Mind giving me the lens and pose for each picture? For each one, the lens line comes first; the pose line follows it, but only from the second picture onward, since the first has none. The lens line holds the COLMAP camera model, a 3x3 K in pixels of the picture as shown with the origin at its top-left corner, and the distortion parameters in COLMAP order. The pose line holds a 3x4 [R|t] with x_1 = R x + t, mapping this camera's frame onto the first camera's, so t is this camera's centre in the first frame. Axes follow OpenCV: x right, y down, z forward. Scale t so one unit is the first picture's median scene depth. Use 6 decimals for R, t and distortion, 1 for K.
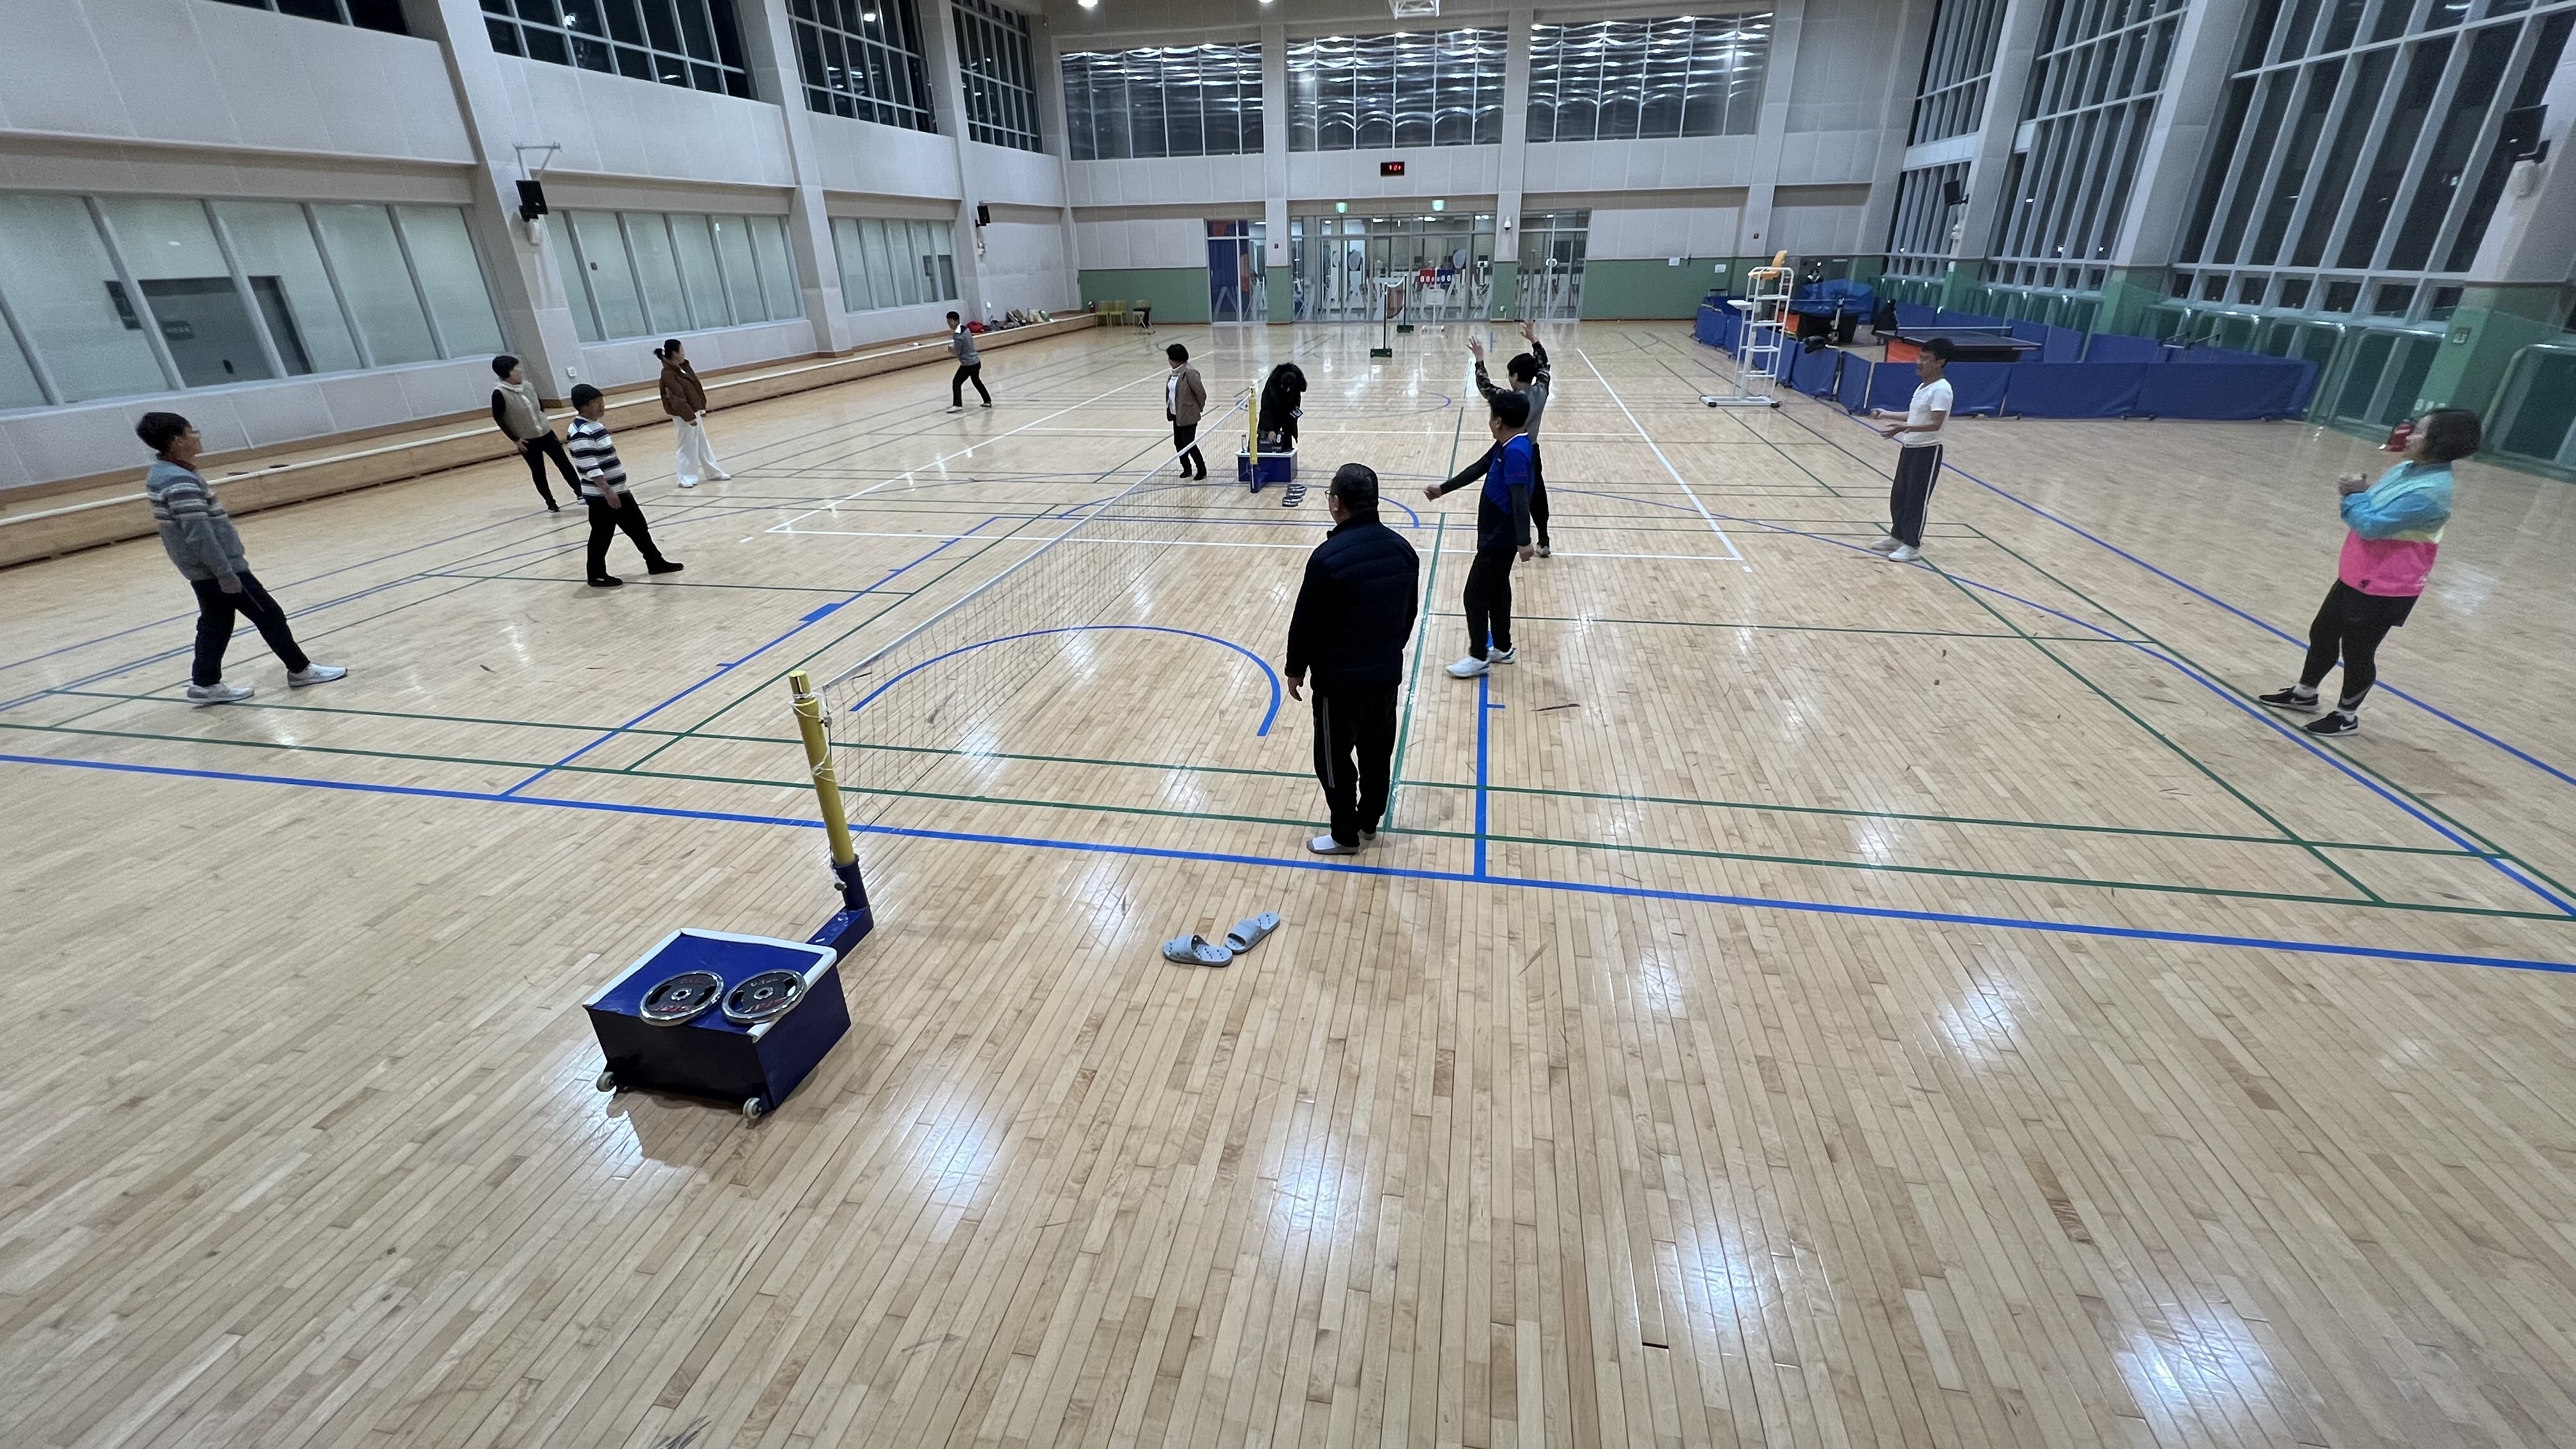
lens RADIAL K [[1020.9, 0, 1289.5], [0, 1020.9, 720.4], [0, 0, 1]] dist [-0.001492, 0.000099]
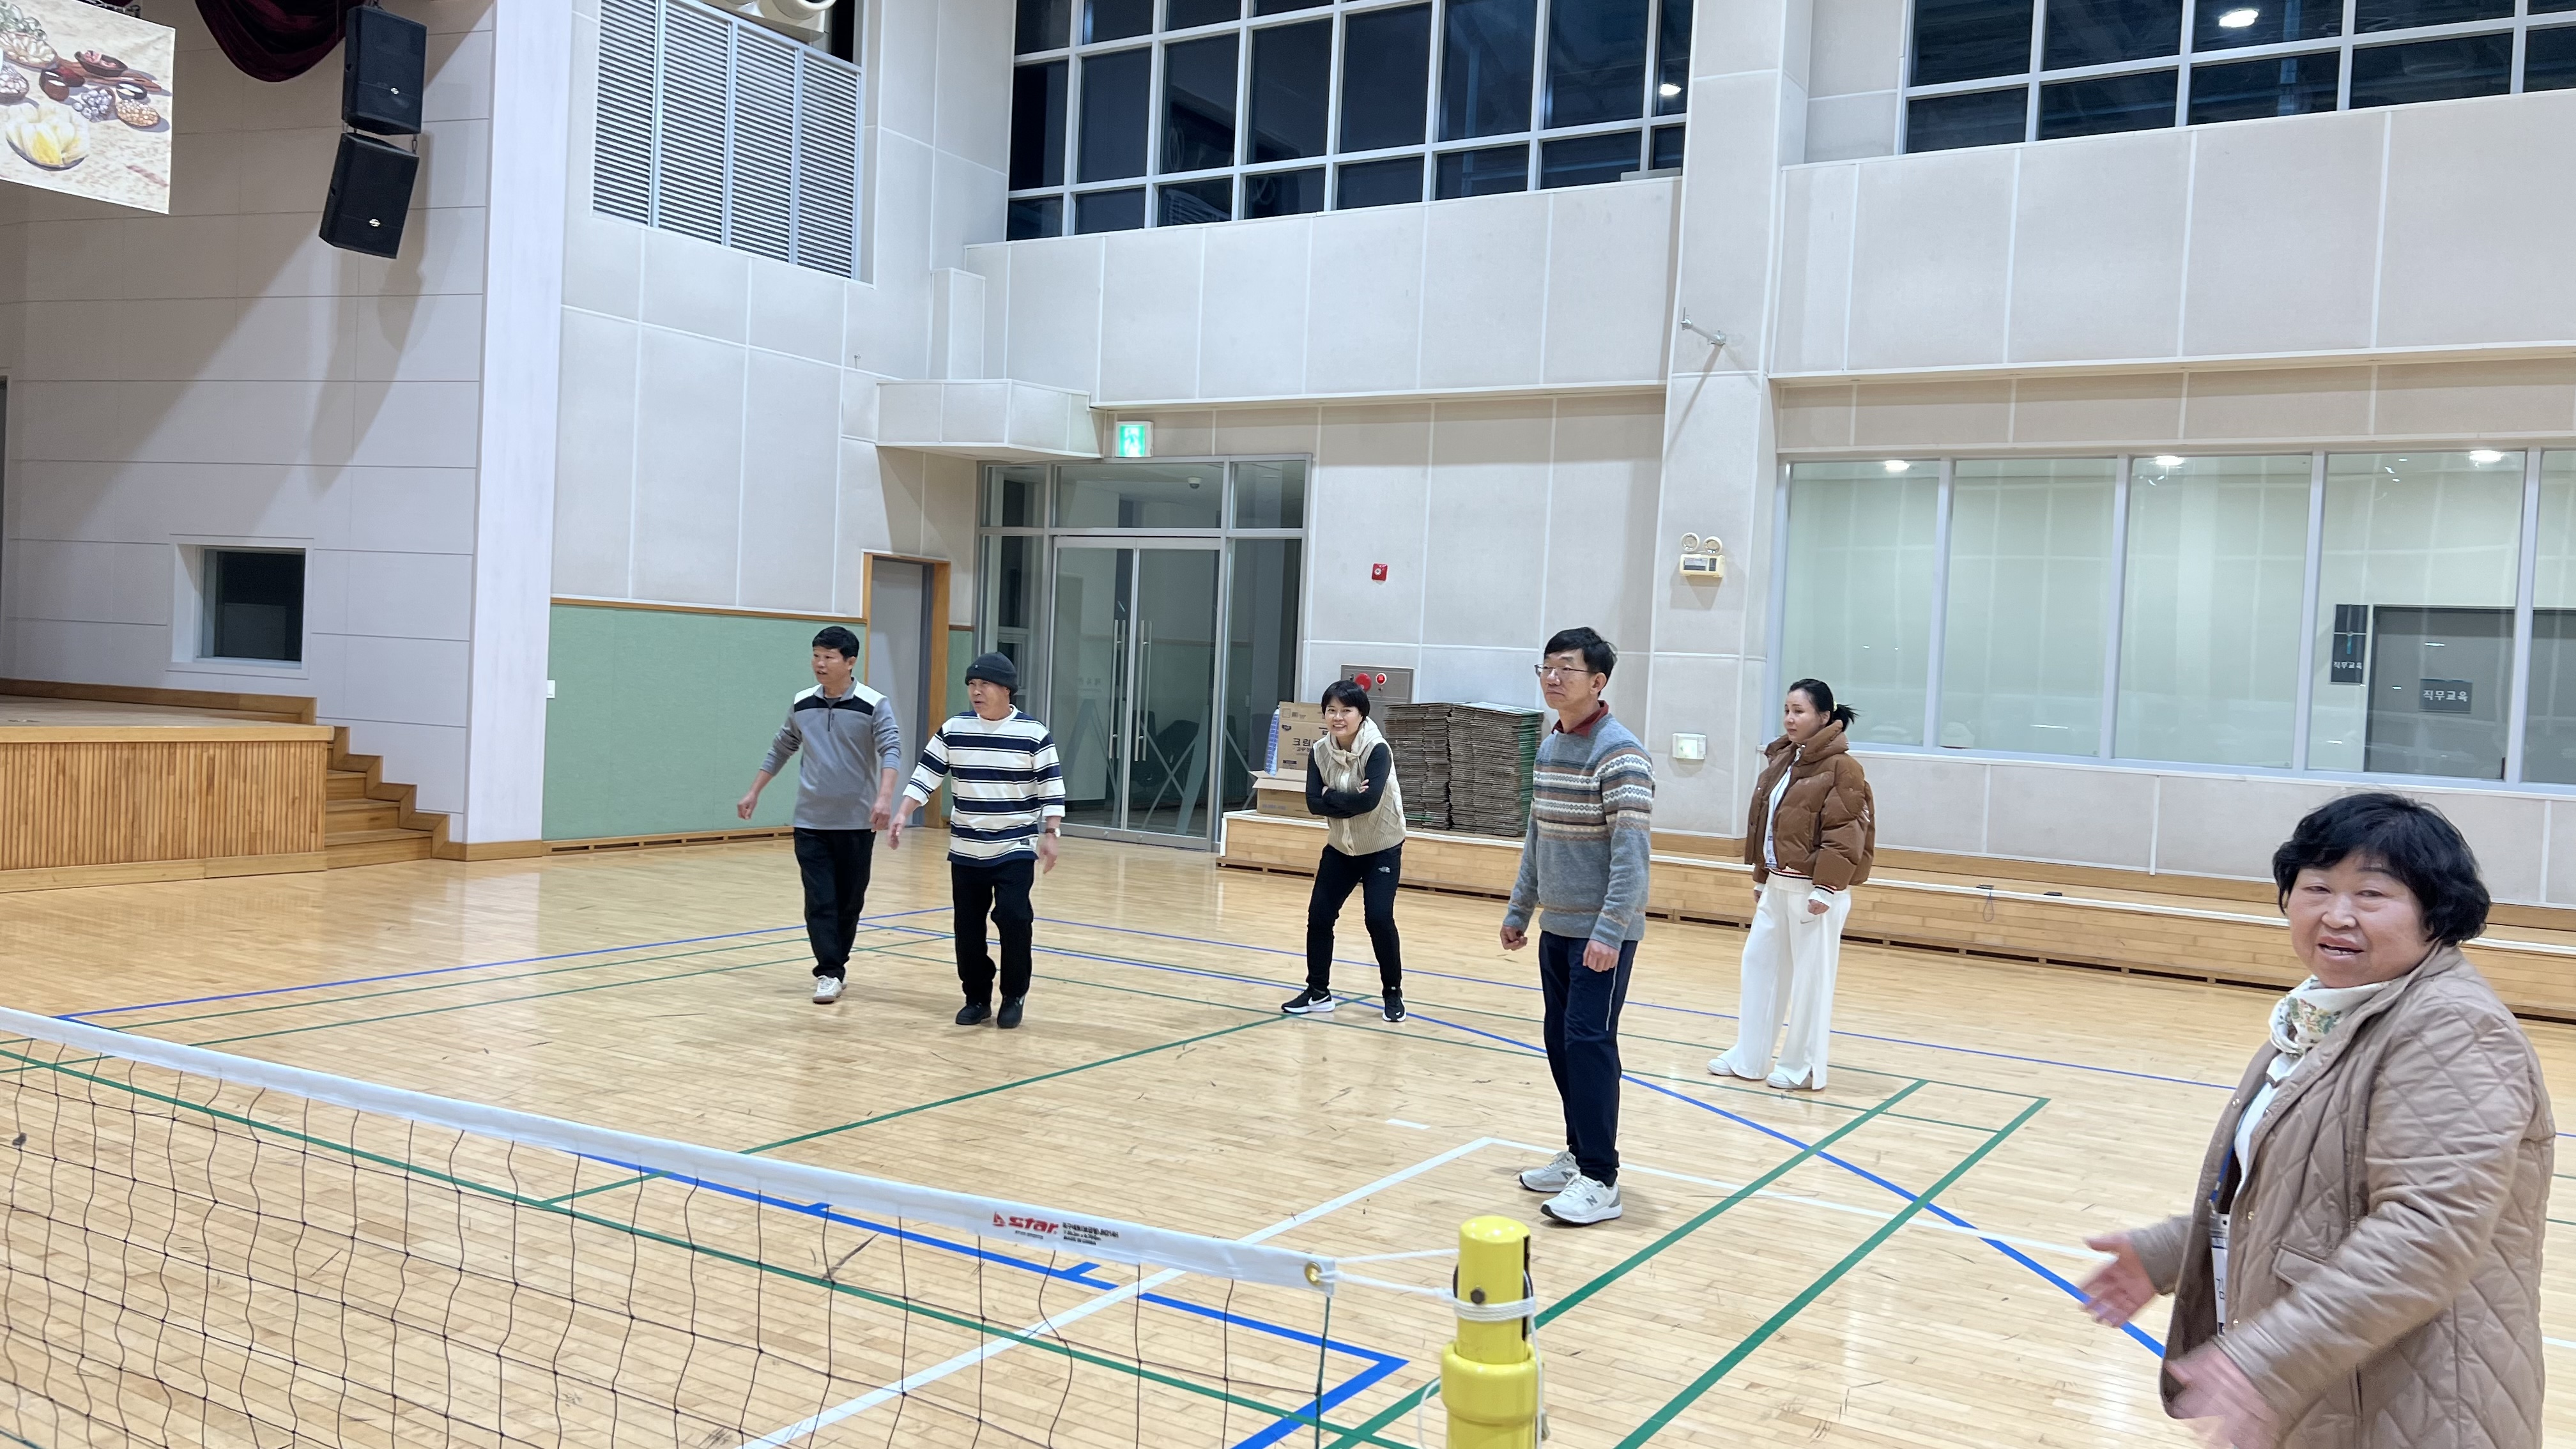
lens RADIAL K [[1922.4, 0, 1288.0], [0, 1922.4, 724.5], [0, 0, 1]] dist [0.085939, -0.132983]
pose [[-0.364040, 0.028797, -0.930938, 0.237316], [-0.424200, 0.884708, 0.193249, -0.528227], [0.829174, 0.465255, -0.309853, 1.262015]]
